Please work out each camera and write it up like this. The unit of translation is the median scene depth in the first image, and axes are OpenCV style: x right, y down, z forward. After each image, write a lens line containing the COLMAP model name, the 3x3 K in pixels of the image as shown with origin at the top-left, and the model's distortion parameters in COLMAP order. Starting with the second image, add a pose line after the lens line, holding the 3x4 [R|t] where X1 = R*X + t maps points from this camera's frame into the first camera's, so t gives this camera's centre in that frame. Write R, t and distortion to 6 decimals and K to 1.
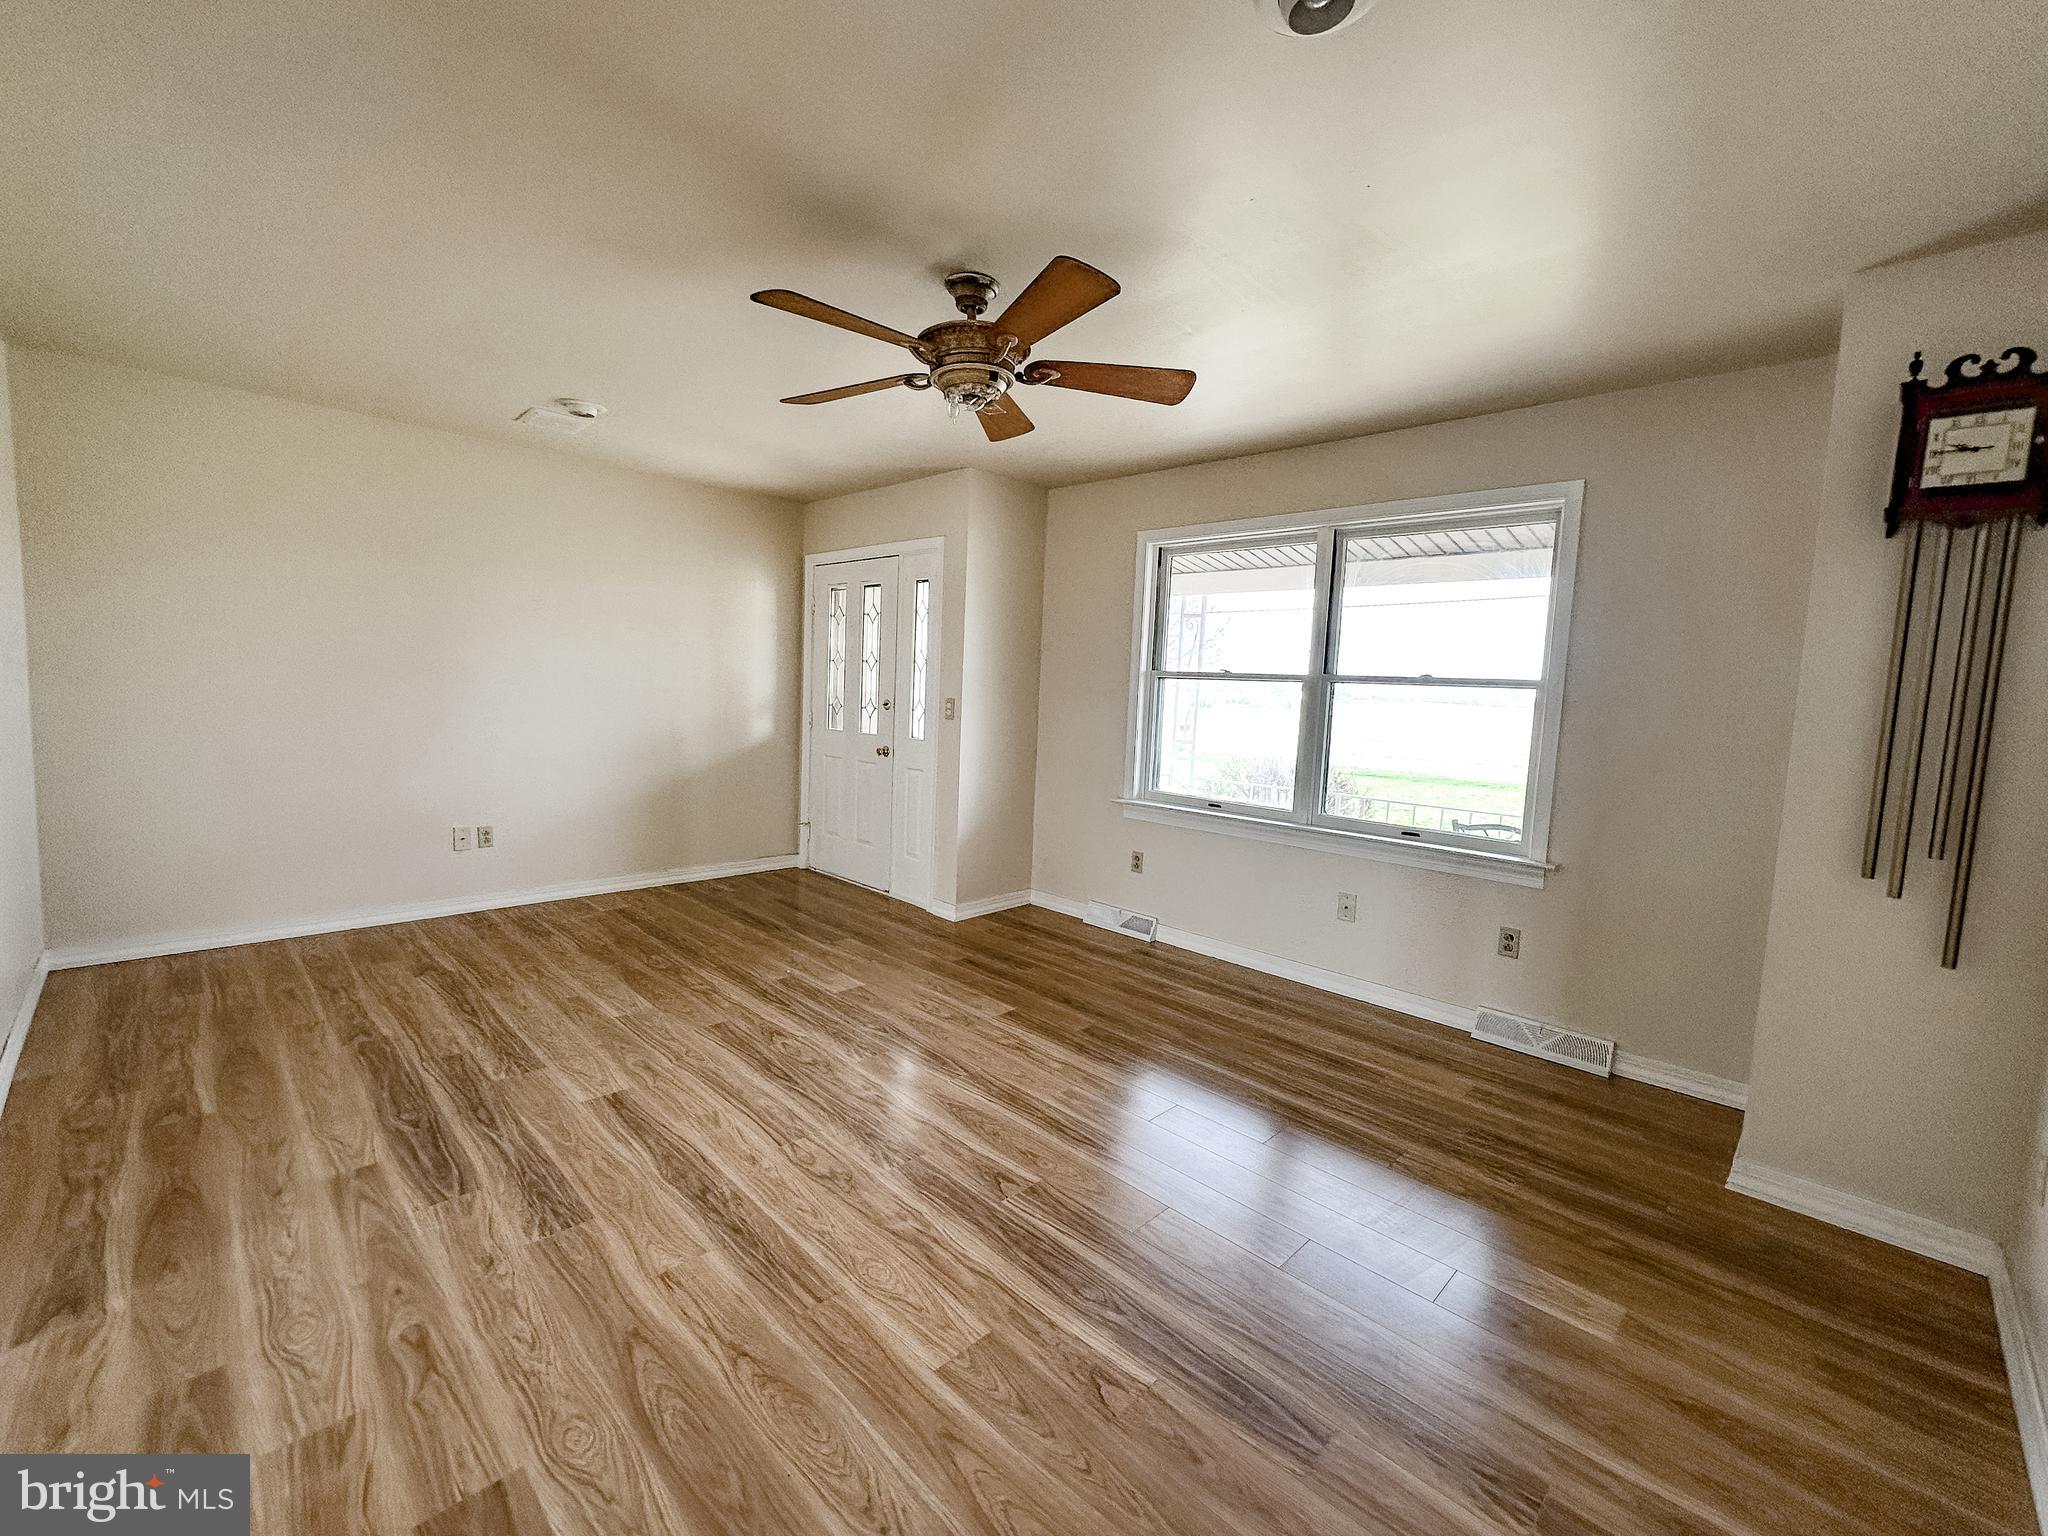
lens RADIAL K [[823.4, 0, 1024.8], [0, 823.4, 765.2], [0, 0, 1]] dist [0.001612, 0.000019]
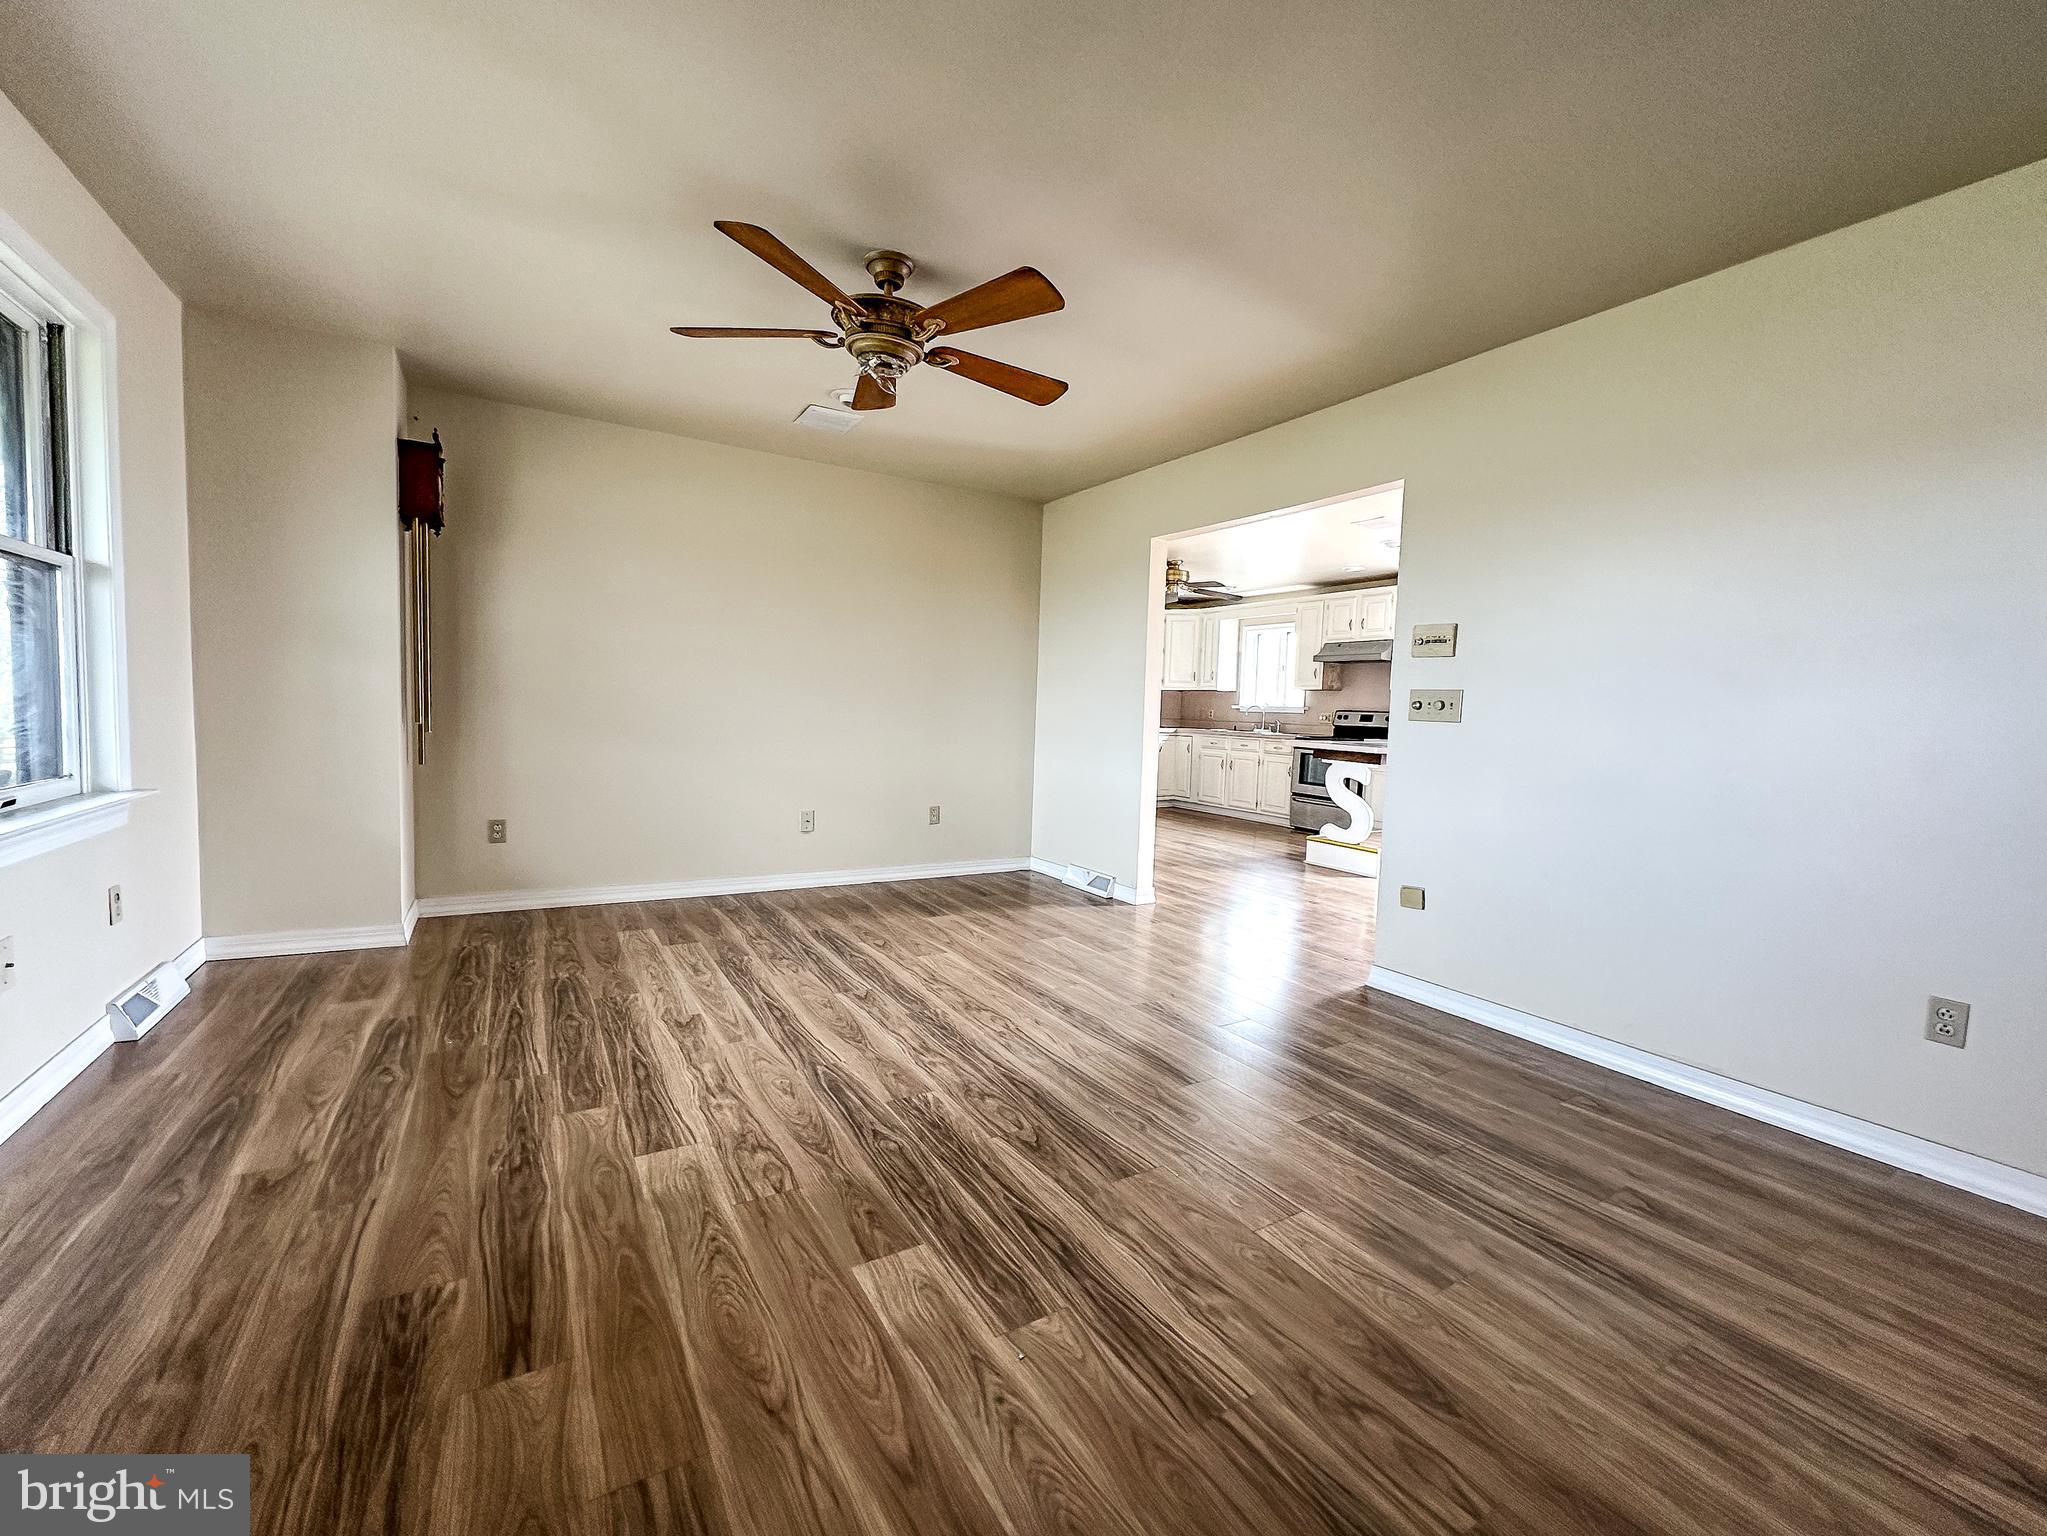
lens RADIAL K [[823.0, 0, 1021.3], [0, 823.0, 758.5], [0, 0, 1]] dist [0.001612, 0.000019]
pose [[-0.964779, -0.093700, 0.245809, -0.448777], [-0.054296, 0.985222, 0.162448, -0.099621], [-0.257398, 0.143380, -0.955609, 1.673416]]
